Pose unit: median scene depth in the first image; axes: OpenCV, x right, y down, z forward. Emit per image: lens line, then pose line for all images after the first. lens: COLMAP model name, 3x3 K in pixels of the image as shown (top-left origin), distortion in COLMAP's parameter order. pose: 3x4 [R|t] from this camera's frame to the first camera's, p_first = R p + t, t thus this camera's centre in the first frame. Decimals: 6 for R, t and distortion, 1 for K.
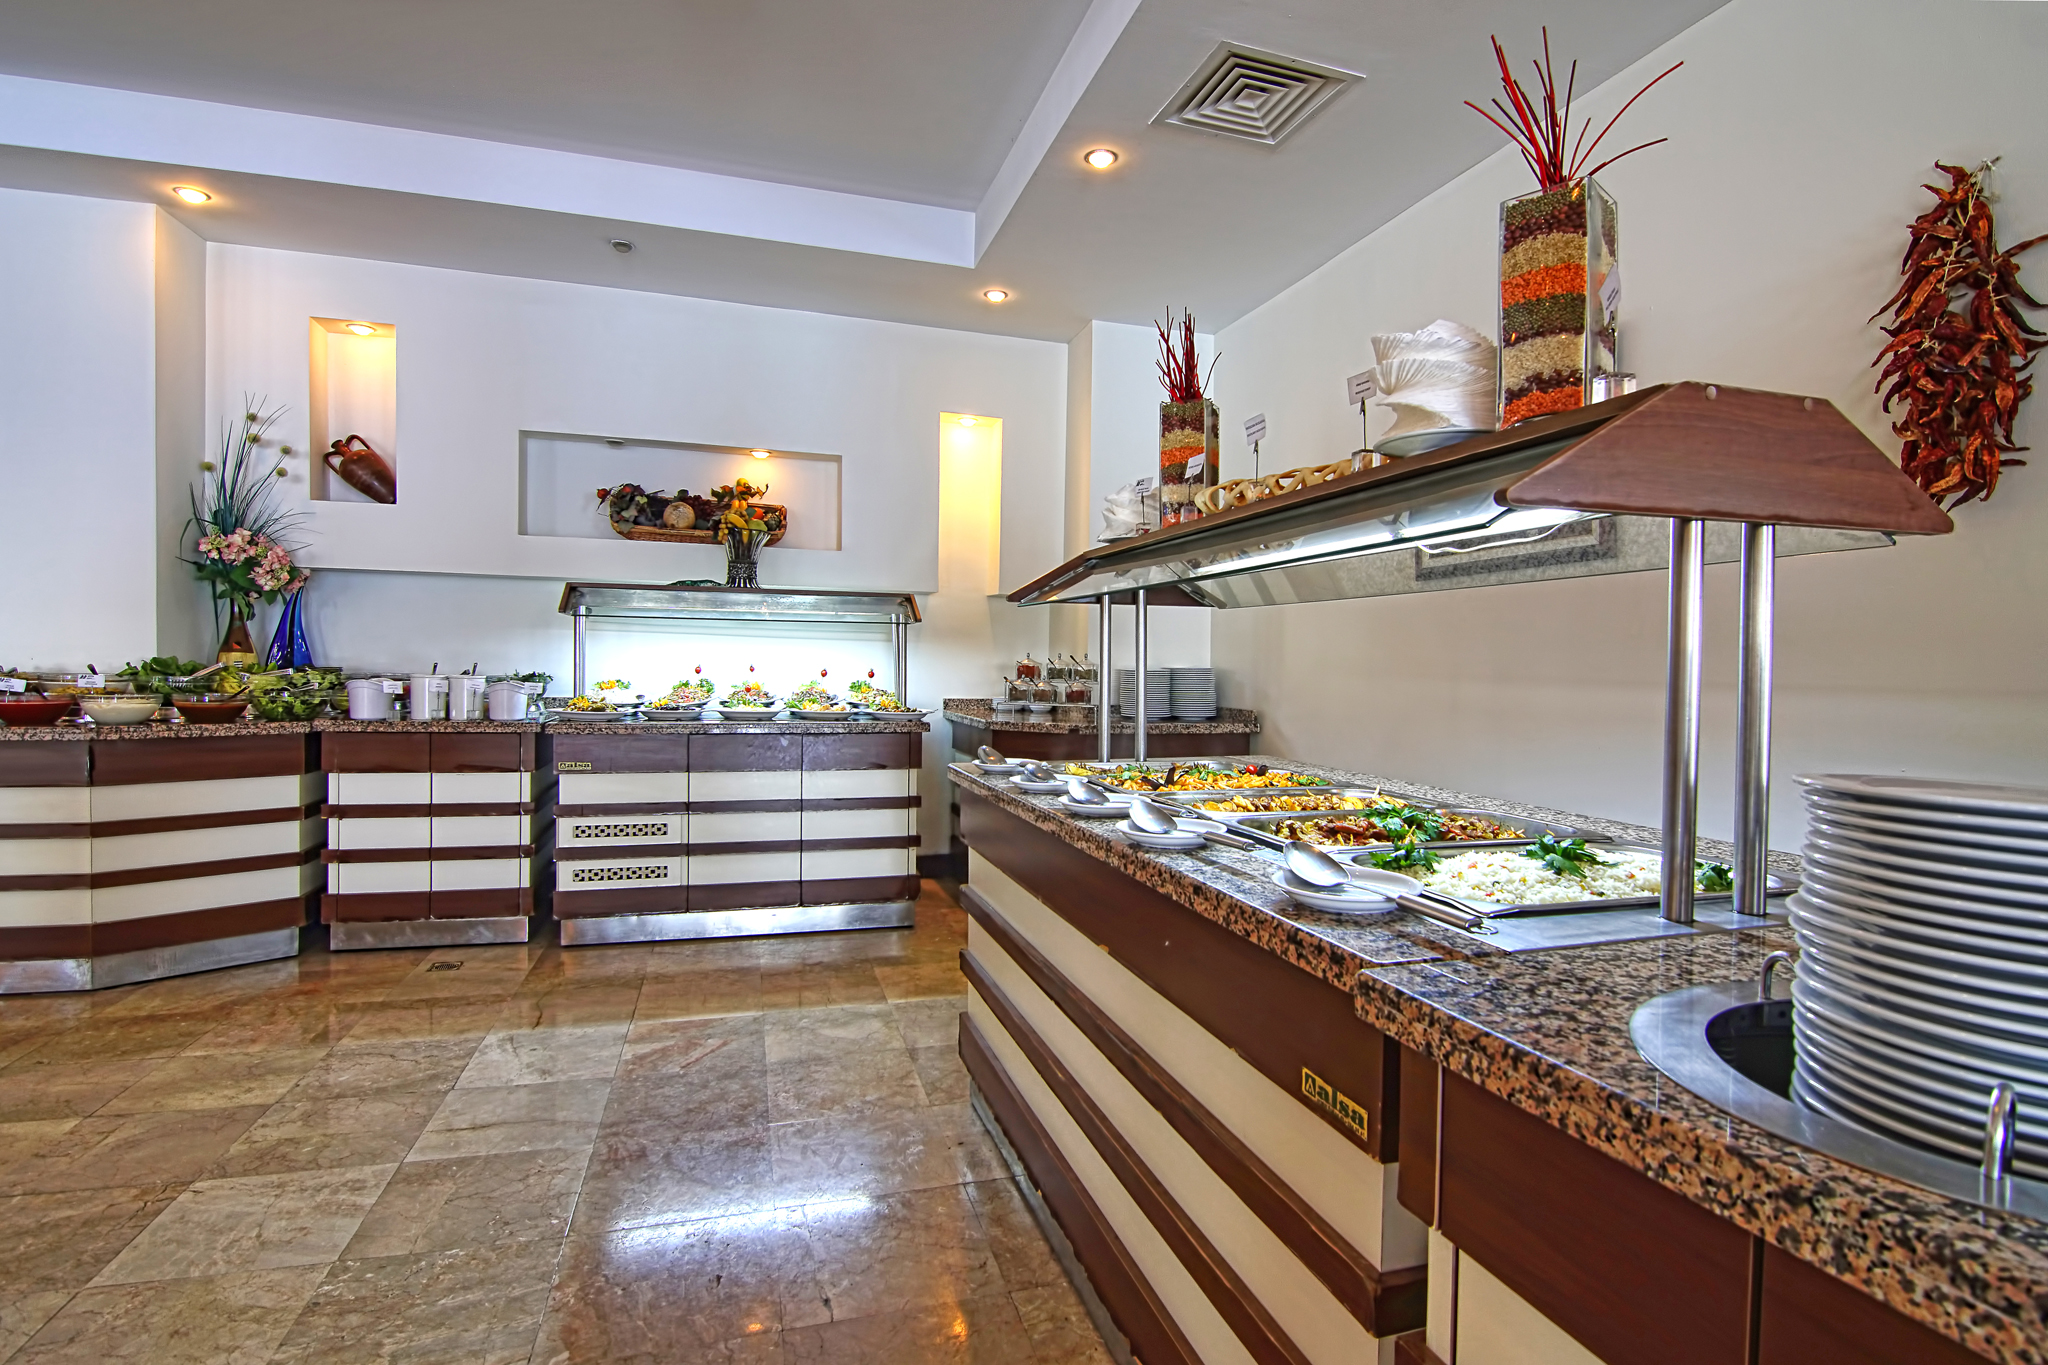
lens RADIAL K [[998.6, 0, 1035.1], [0, 998.6, 691.6], [0, 0, 1]] dist [-0.018140, -0.002001]
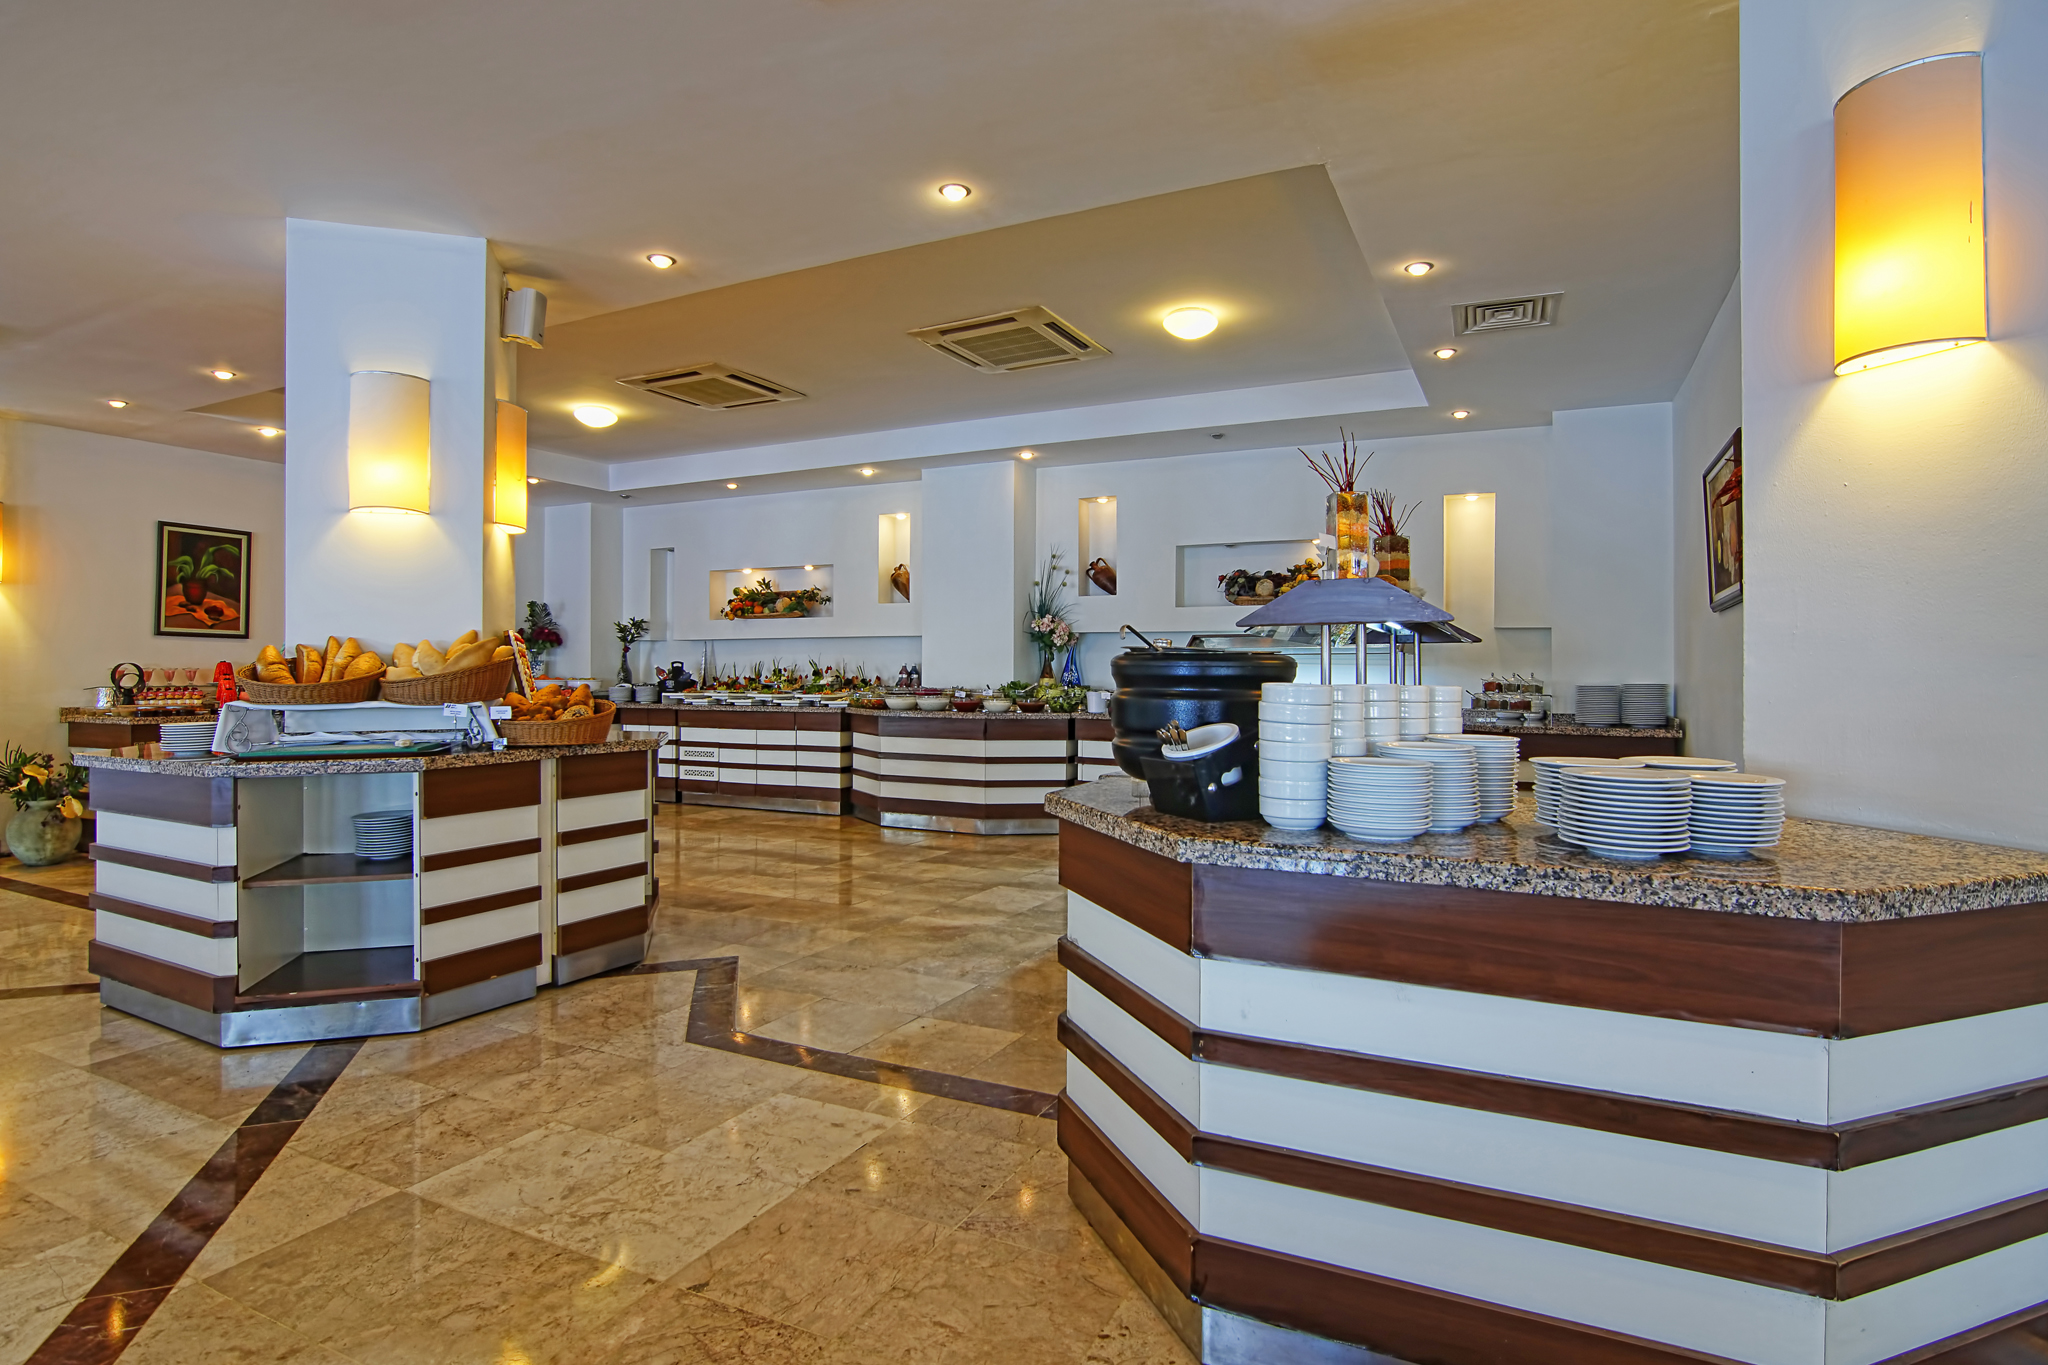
lens RADIAL K [[998.6, 0, 1018.5], [0, 998.6, 662.7], [0, 0, 1]] dist [-0.018140, -0.002001]
pose [[0.712499, -0.023024, -0.701296, 0.524546], [-0.015630, 0.998693, -0.048667, 0.025997], [0.701499, 0.045636, 0.711207, -0.431327]]
